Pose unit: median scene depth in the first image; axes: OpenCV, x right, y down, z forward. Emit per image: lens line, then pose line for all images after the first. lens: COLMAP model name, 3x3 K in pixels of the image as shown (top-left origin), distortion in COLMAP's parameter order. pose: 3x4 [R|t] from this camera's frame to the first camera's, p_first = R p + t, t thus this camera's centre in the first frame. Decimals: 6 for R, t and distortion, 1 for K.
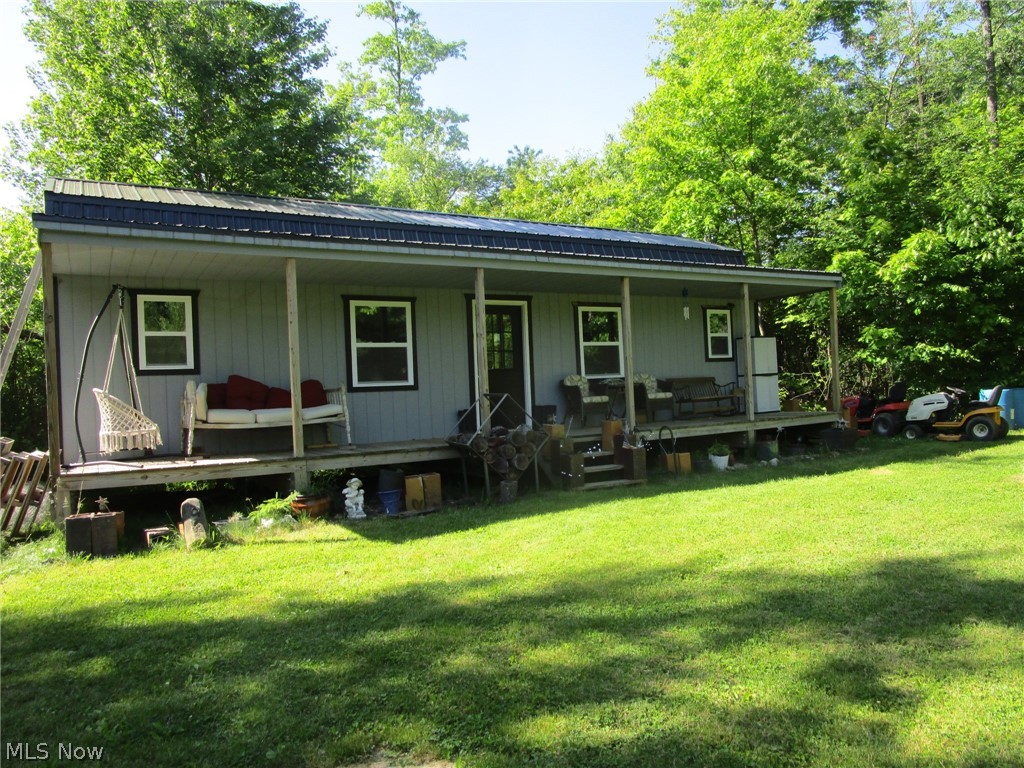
lens RADIAL K [[727.7, 0, 511.8], [0, 727.7, 396.2], [0, 0, 1]] dist [-0.021378, -0.000982]
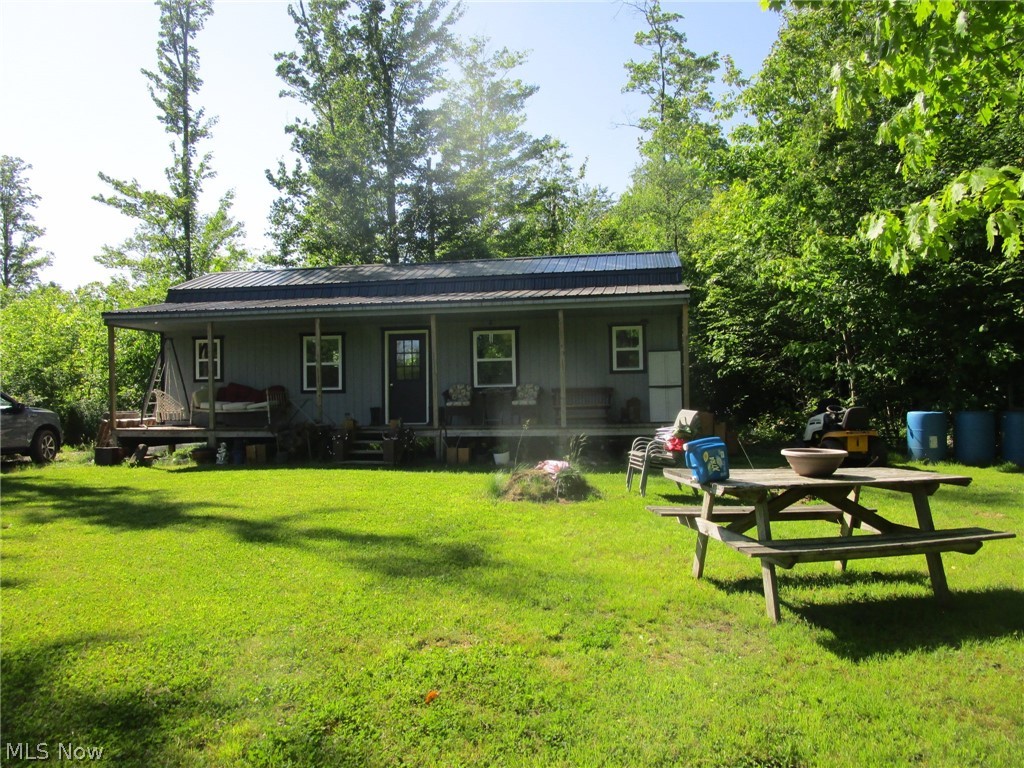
lens RADIAL K [[727.7, 0, 506.0], [0, 727.7, 390.9], [0, 0, 1]] dist [-0.021378, -0.000982]
pose [[0.759698, 0.029114, -0.649624, 1.193886], [-0.022385, 0.999576, 0.018619, -0.052520], [0.649891, 0.000397, 0.760028, 0.066811]]
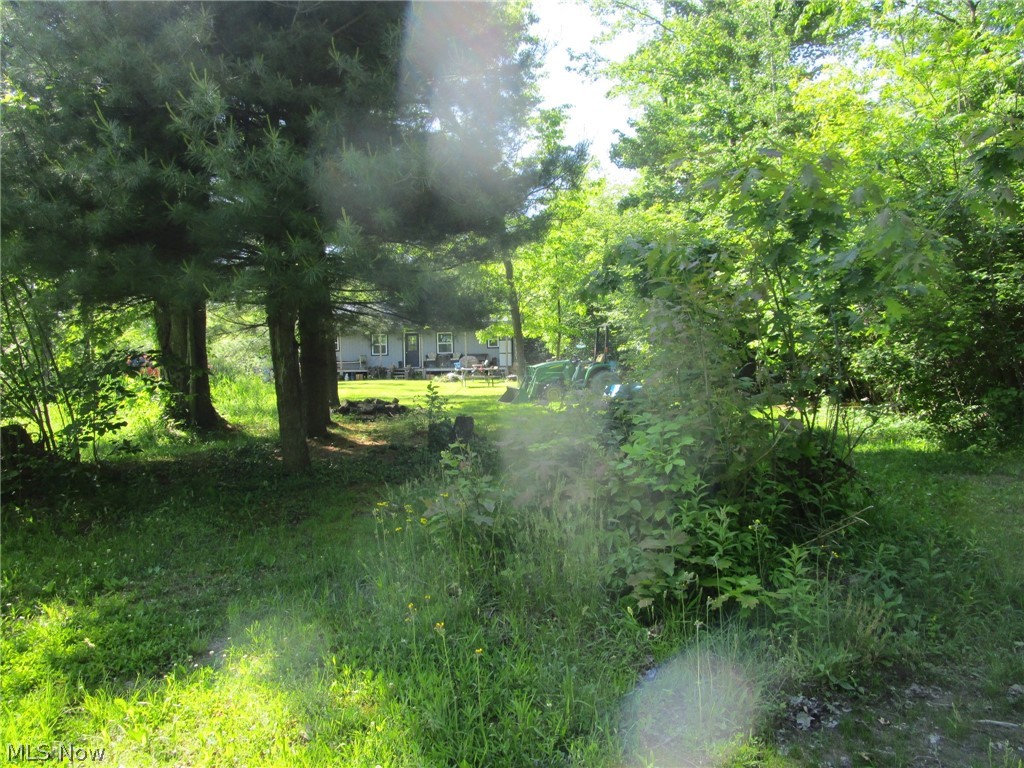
lens RADIAL K [[727.7, 0, 511.7], [0, 727.7, 384.0], [0, 0, 1]] dist [-0.021378, -0.000982]
pose [[0.772077, 0.056553, -0.633008, 3.122149], [-0.018834, 0.997631, 0.066157, -0.140265], [0.635250, -0.039157, 0.771313, -1.756747]]
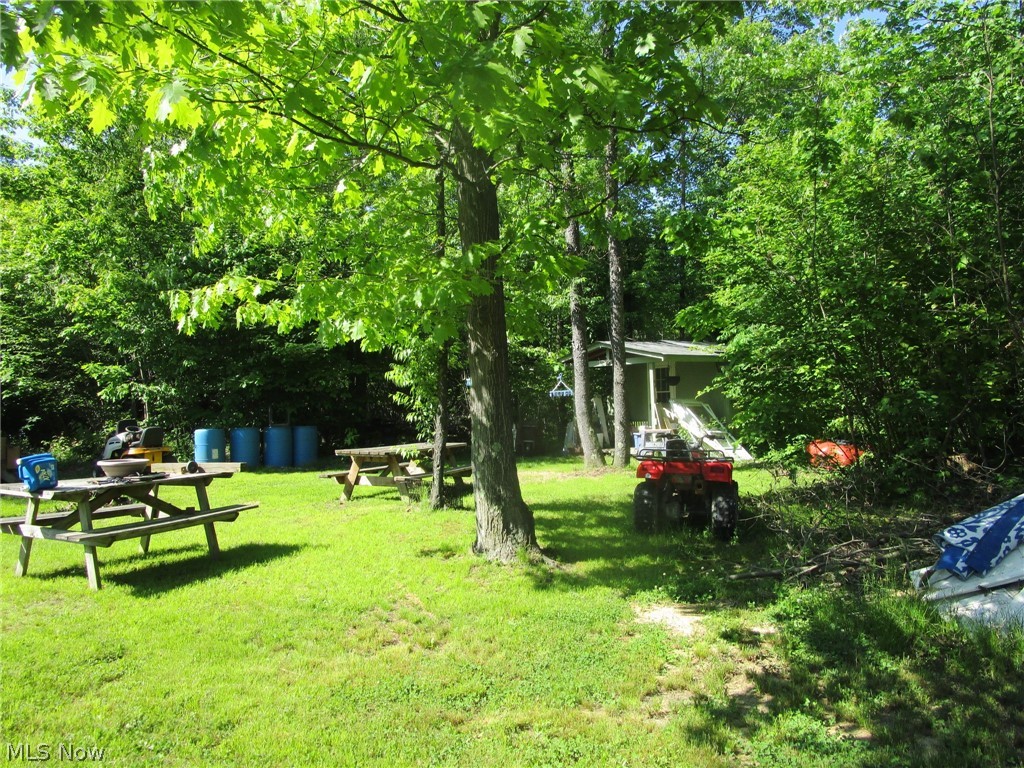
lens RADIAL K [[727.7, 0, 509.6], [0, 727.7, 388.6], [0, 0, 1]] dist [-0.021378, -0.000982]
pose [[0.978537, 0.025818, 0.204447, 1.243525], [-0.019451, 0.999263, -0.033093, -0.058104], [-0.205151, 0.028406, 0.978318, -0.152728]]
